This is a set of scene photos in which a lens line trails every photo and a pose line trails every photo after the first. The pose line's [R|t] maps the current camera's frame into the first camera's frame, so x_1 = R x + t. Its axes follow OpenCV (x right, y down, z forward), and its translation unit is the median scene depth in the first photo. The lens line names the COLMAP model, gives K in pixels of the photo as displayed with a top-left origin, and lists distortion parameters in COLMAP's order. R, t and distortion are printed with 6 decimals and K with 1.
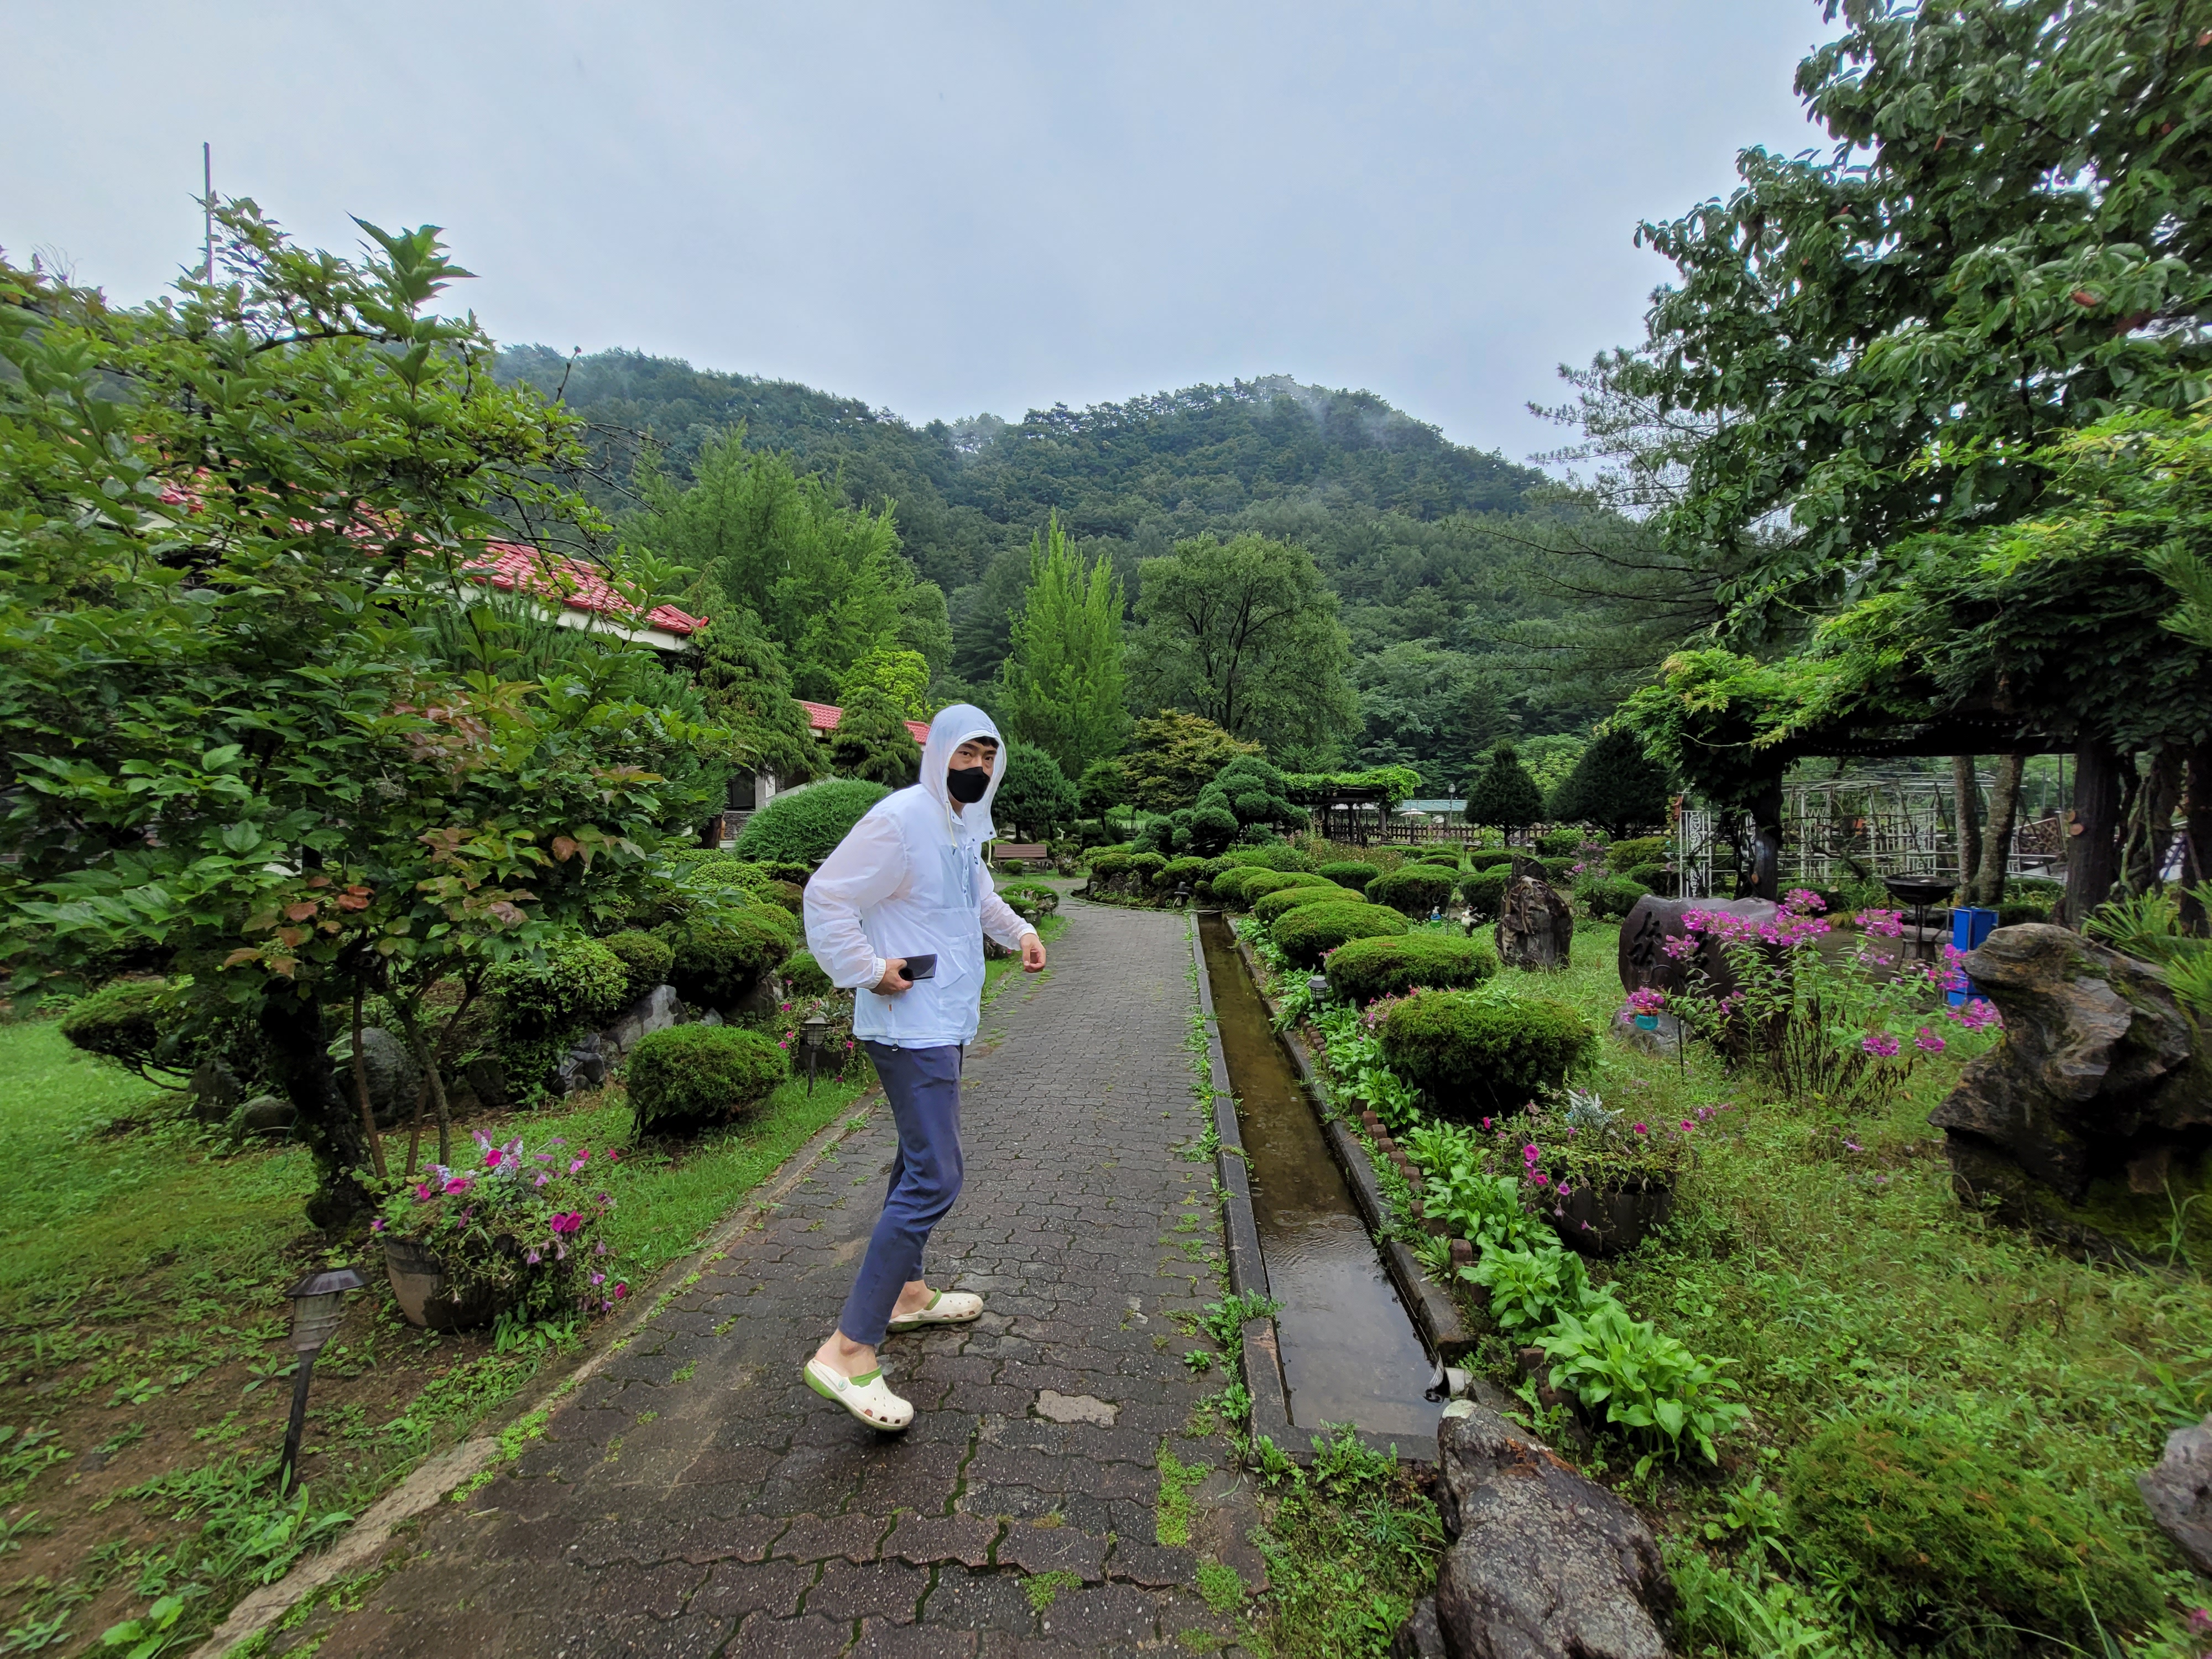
lens RADIAL K [[897.7, 0, 1115.4], [0, 897.7, 834.6], [0, 0, 1]] dist [-0.001093, 0.005134]
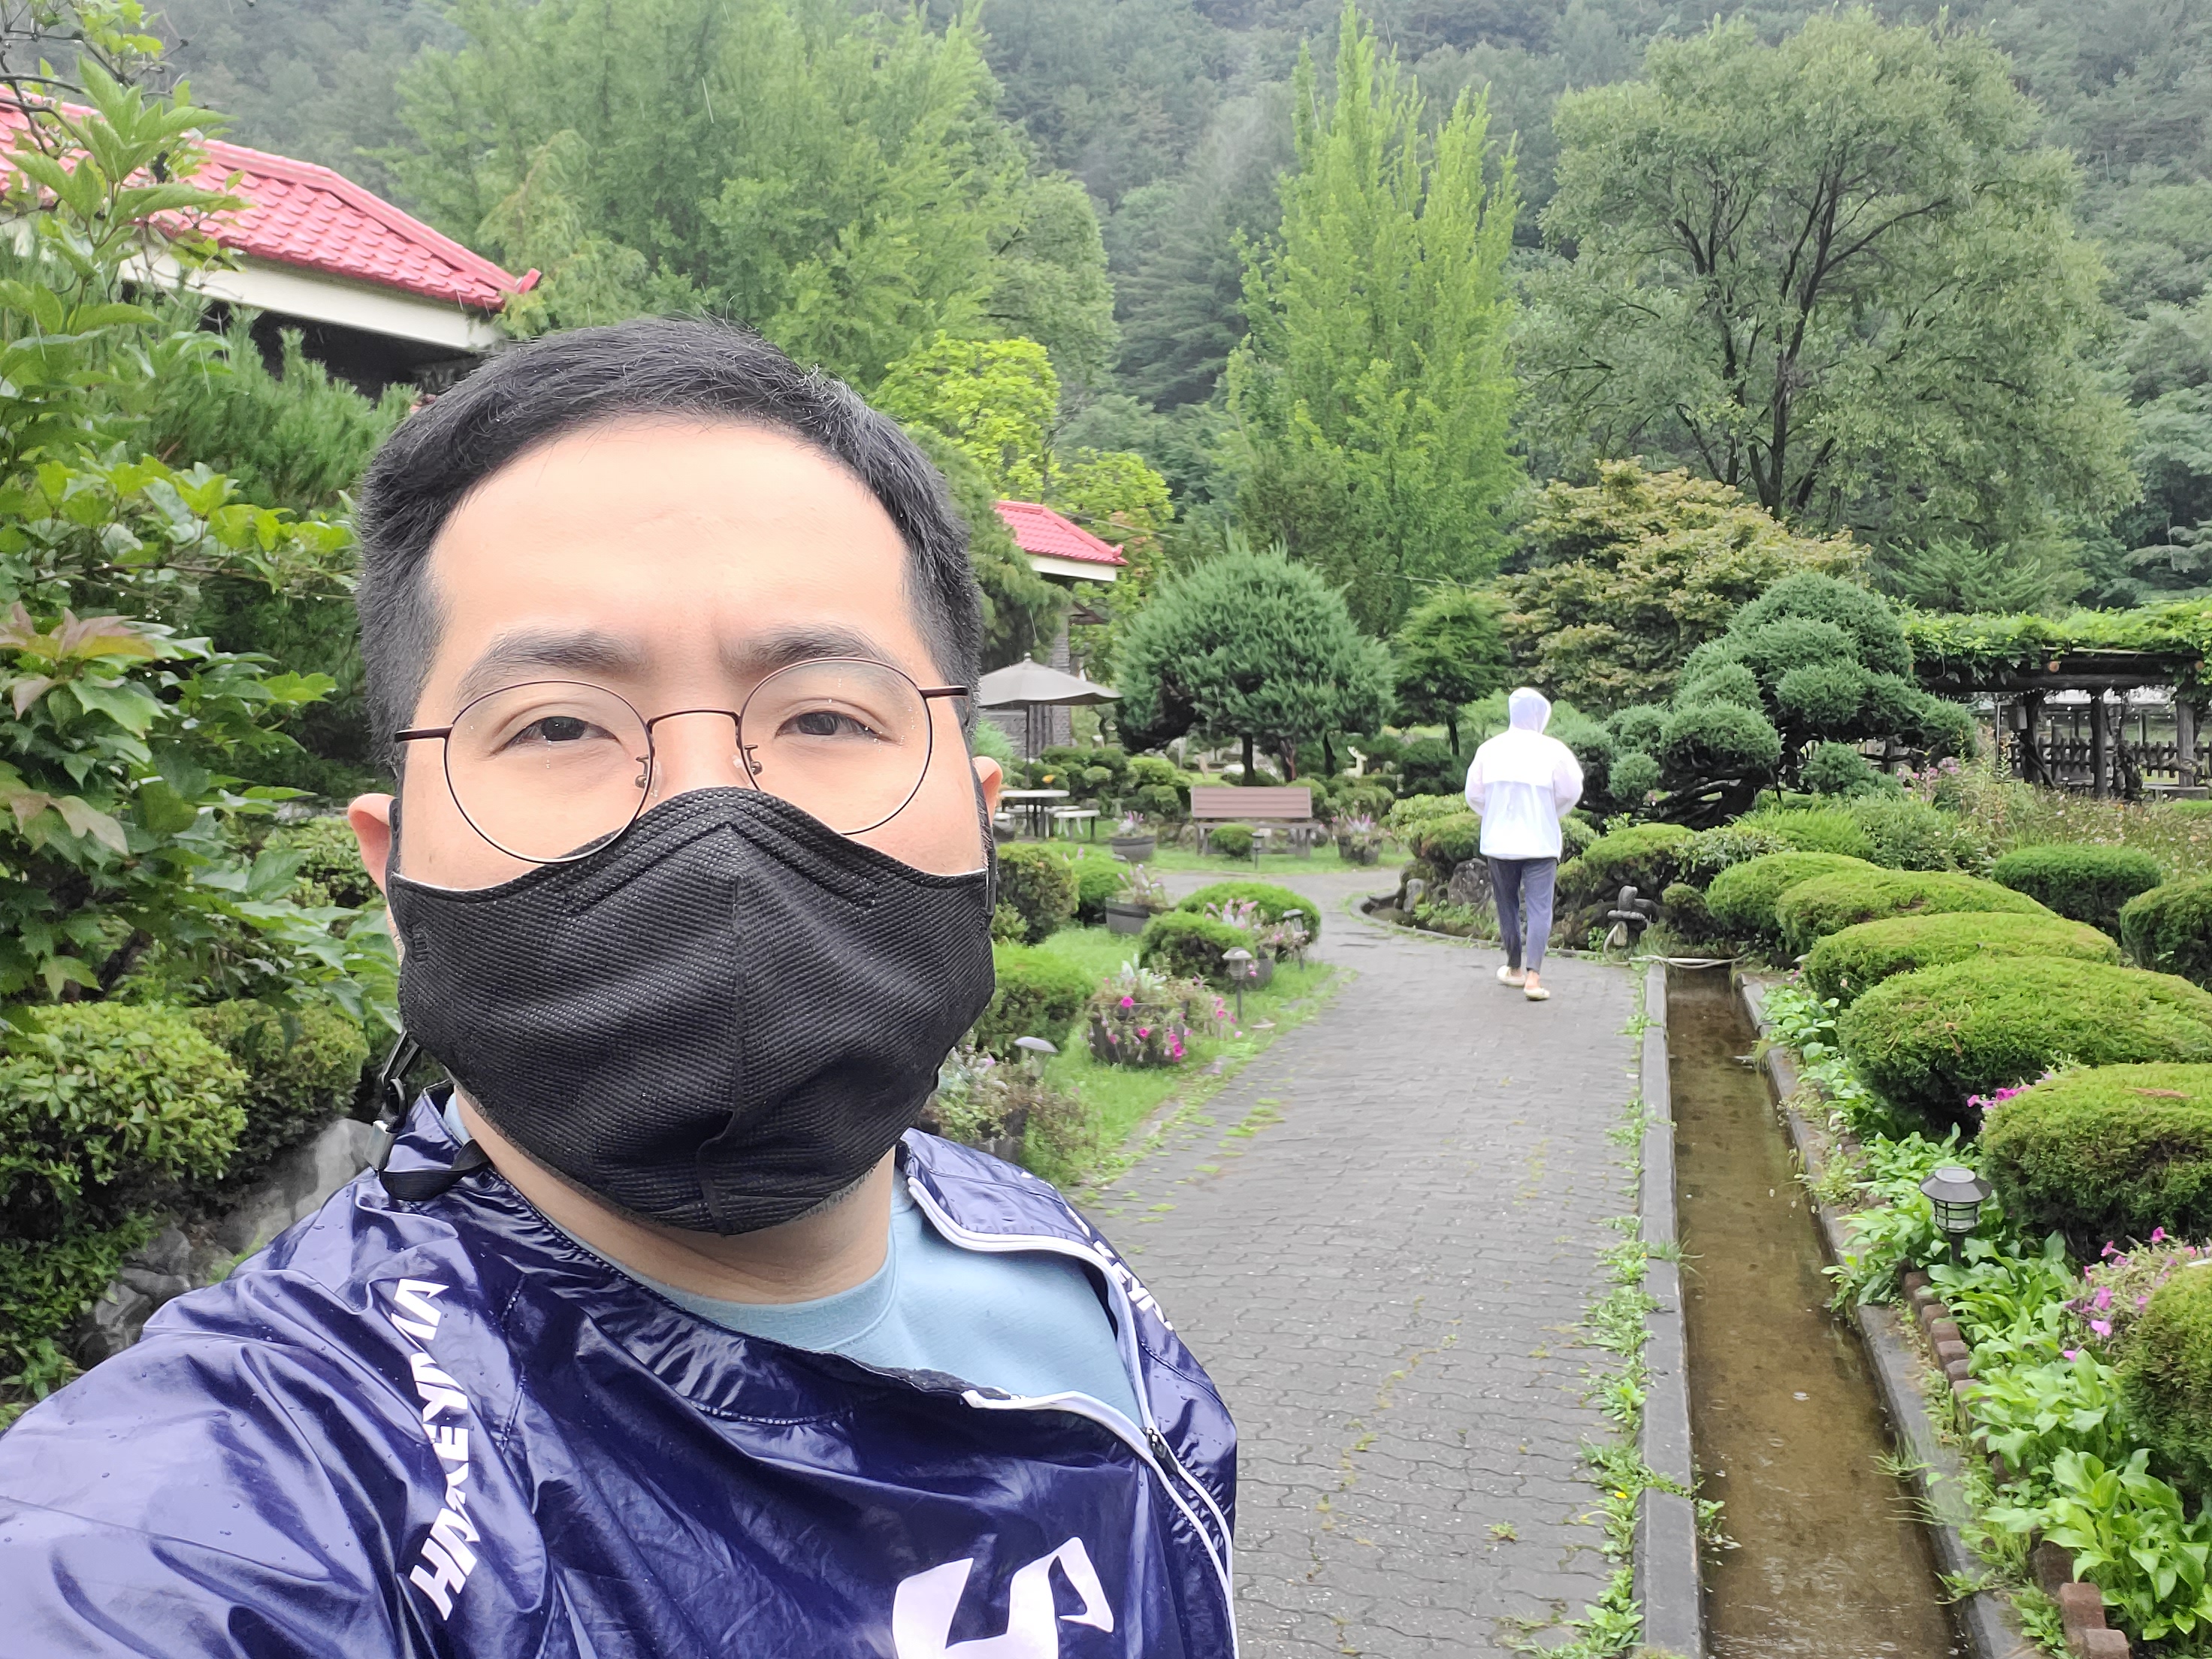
lens RADIAL K [[1914.5, 0, 1189.1], [0, 1914.5, 809.0], [0, 0, 1]] dist [0.091669, -0.153501]
pose [[0.980865, 0.013414, -0.194225, 0.057517], [-0.007035, 0.999414, 0.033495, -0.012307], [0.194561, -0.031488, 0.980385, 0.134616]]
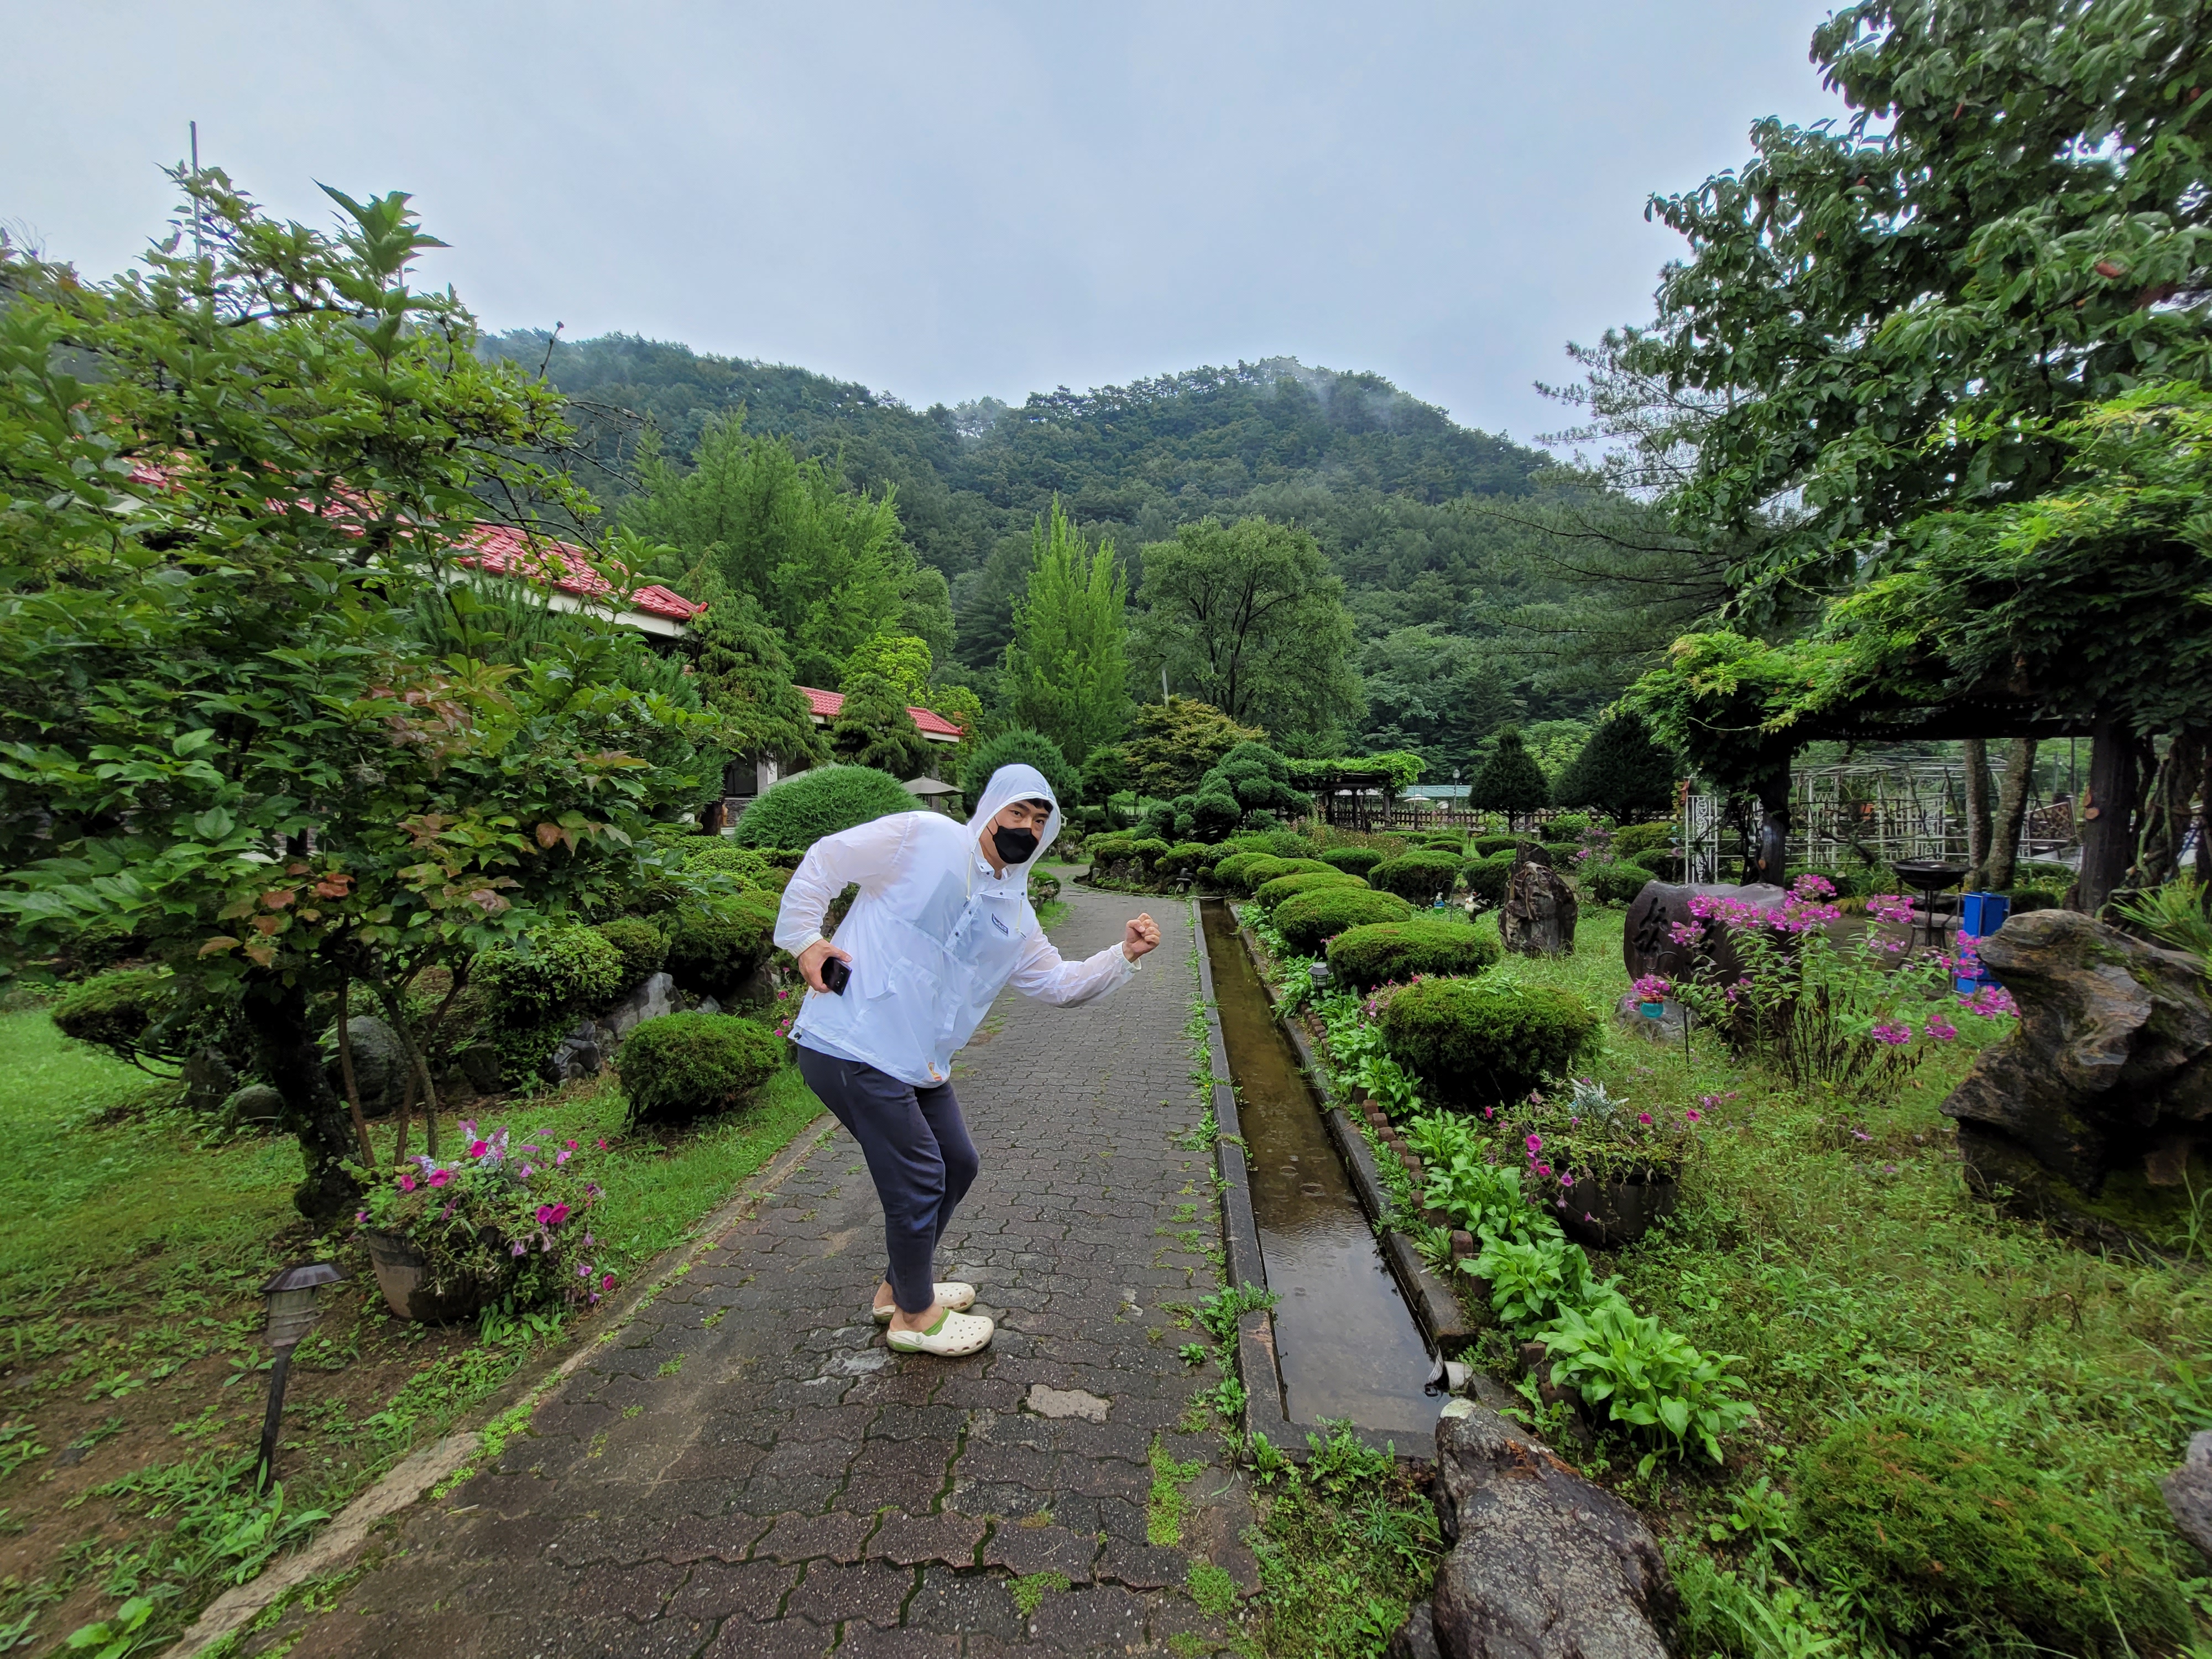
lens RADIAL K [[888.7, 0, 1117.6], [0, 888.7, 835.0], [0, 0, 1]] dist [-0.001177, 0.004771]
pose [[0.999977, -0.001616, -0.006513, 0.008209], [0.001716, 0.999879, 0.015466, 0.000725], [0.006488, -0.015477, 0.999859, 0.016716]]
